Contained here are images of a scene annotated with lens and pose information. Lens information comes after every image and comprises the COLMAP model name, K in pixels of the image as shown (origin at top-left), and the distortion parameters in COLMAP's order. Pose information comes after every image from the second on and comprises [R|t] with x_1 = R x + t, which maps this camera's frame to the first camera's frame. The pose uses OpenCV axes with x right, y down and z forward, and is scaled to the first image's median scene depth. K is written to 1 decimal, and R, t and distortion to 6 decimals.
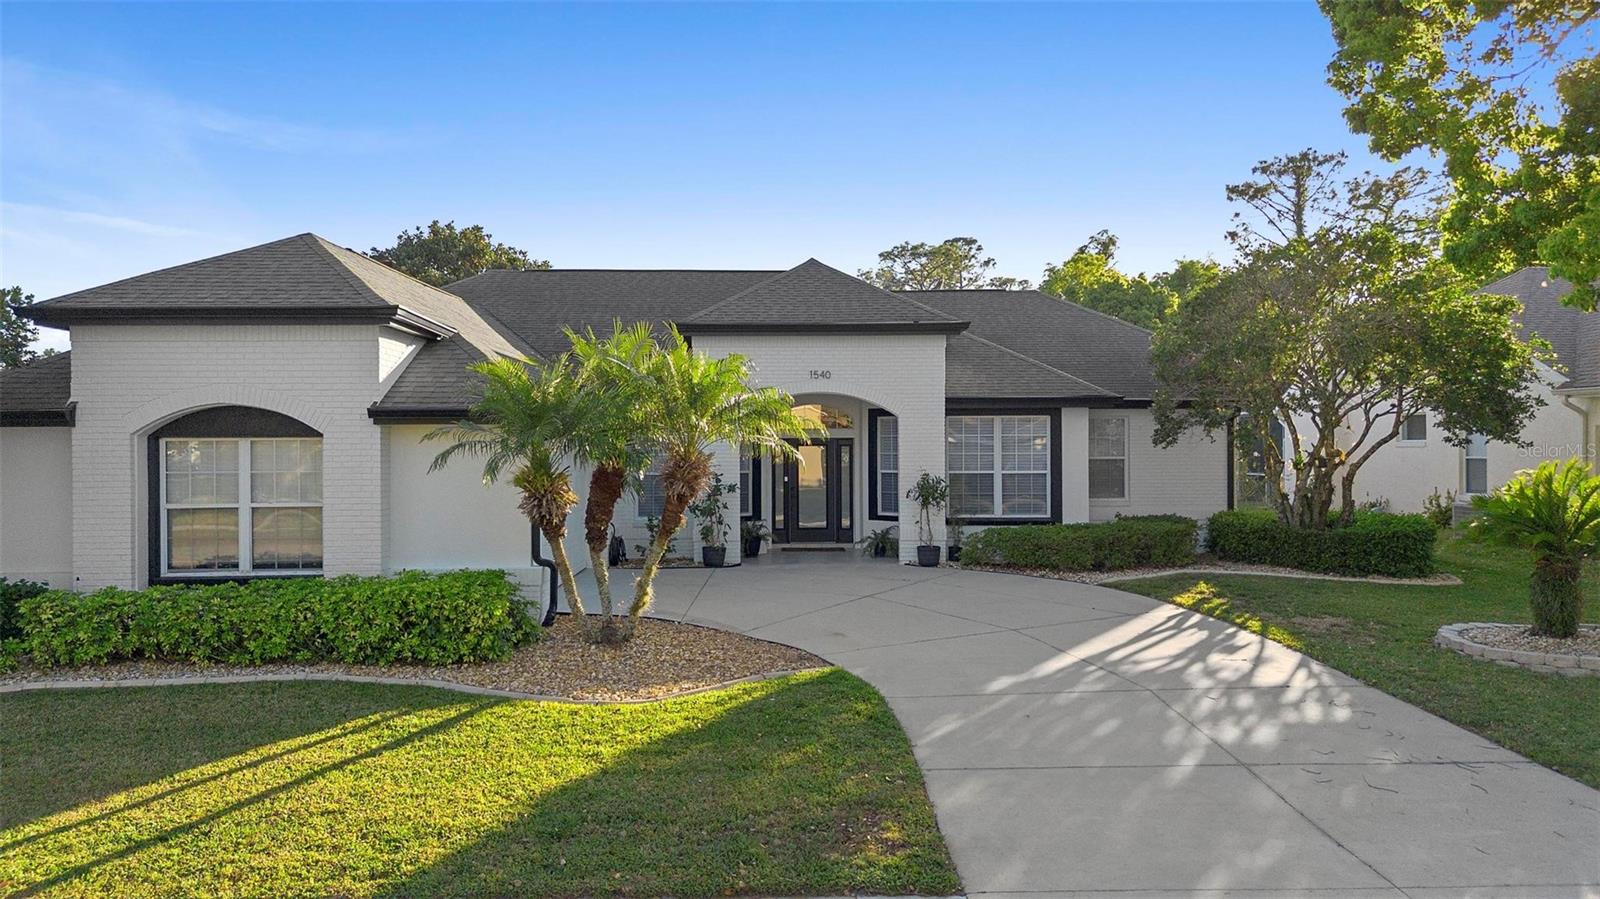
lens RADIAL K [[1169.0, 0, 800.0], [0, 1169.0, 449.5], [0, 0, 1]] dist [0.072507, -0.079244]
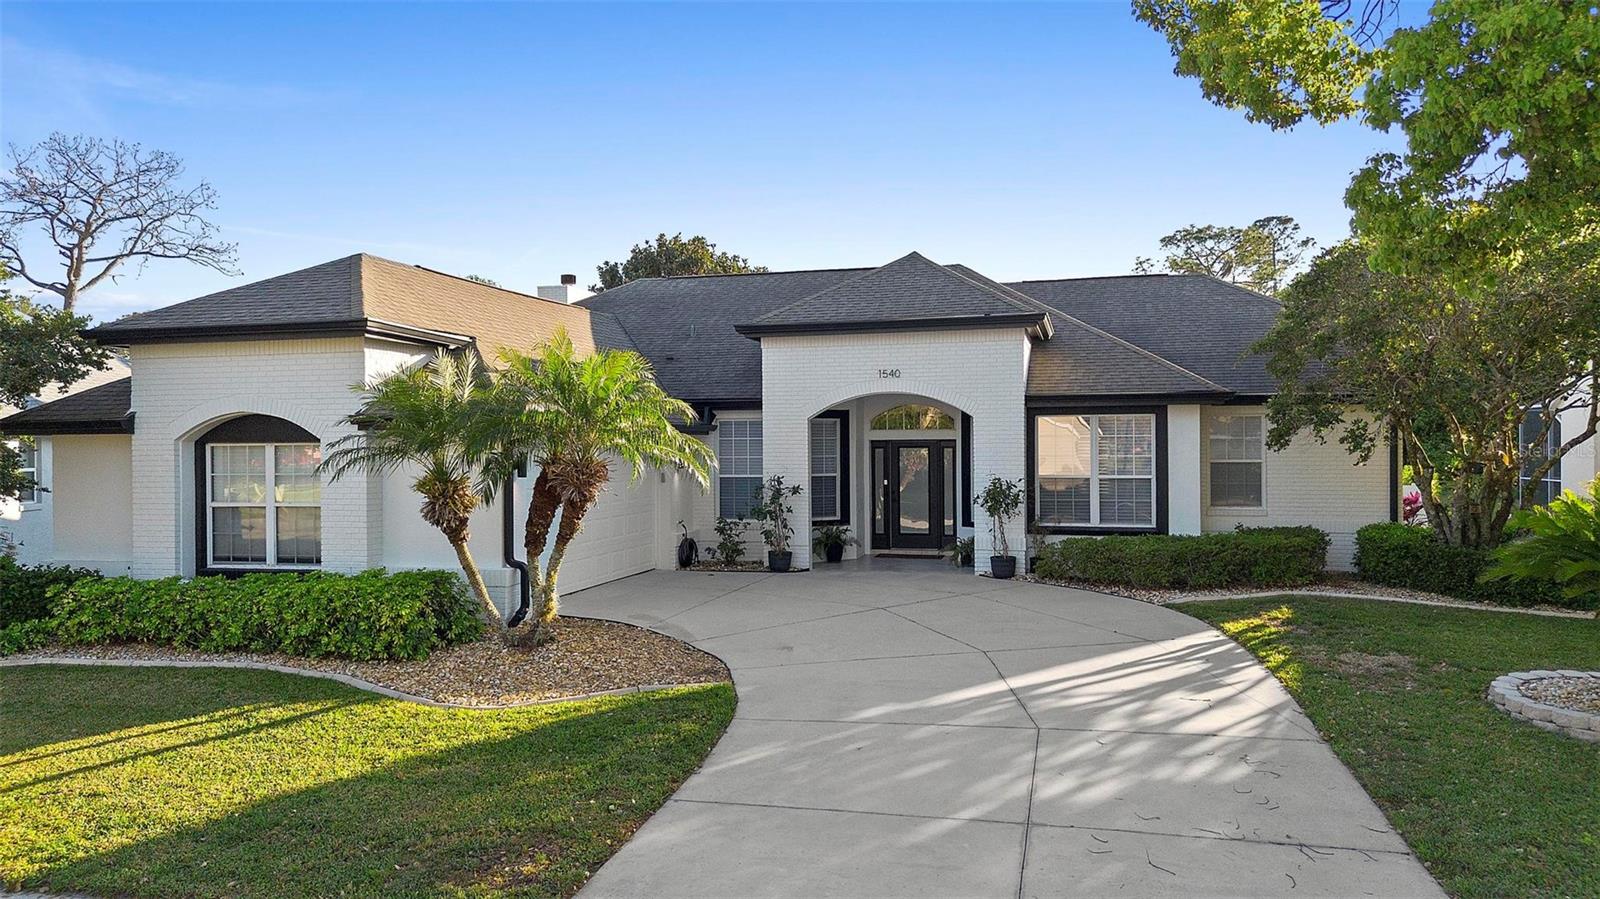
lens RADIAL K [[1169.0, 0, 800.0], [0, 1169.0, 449.5], [0, 0, 1]] dist [0.072507, -0.079244]
pose [[0.957826, -0.001336, -0.287347, 0.270204], [0.001515, 0.999999, 0.000402, -0.003071], [0.287346, -0.000821, 0.957827, 0.078793]]
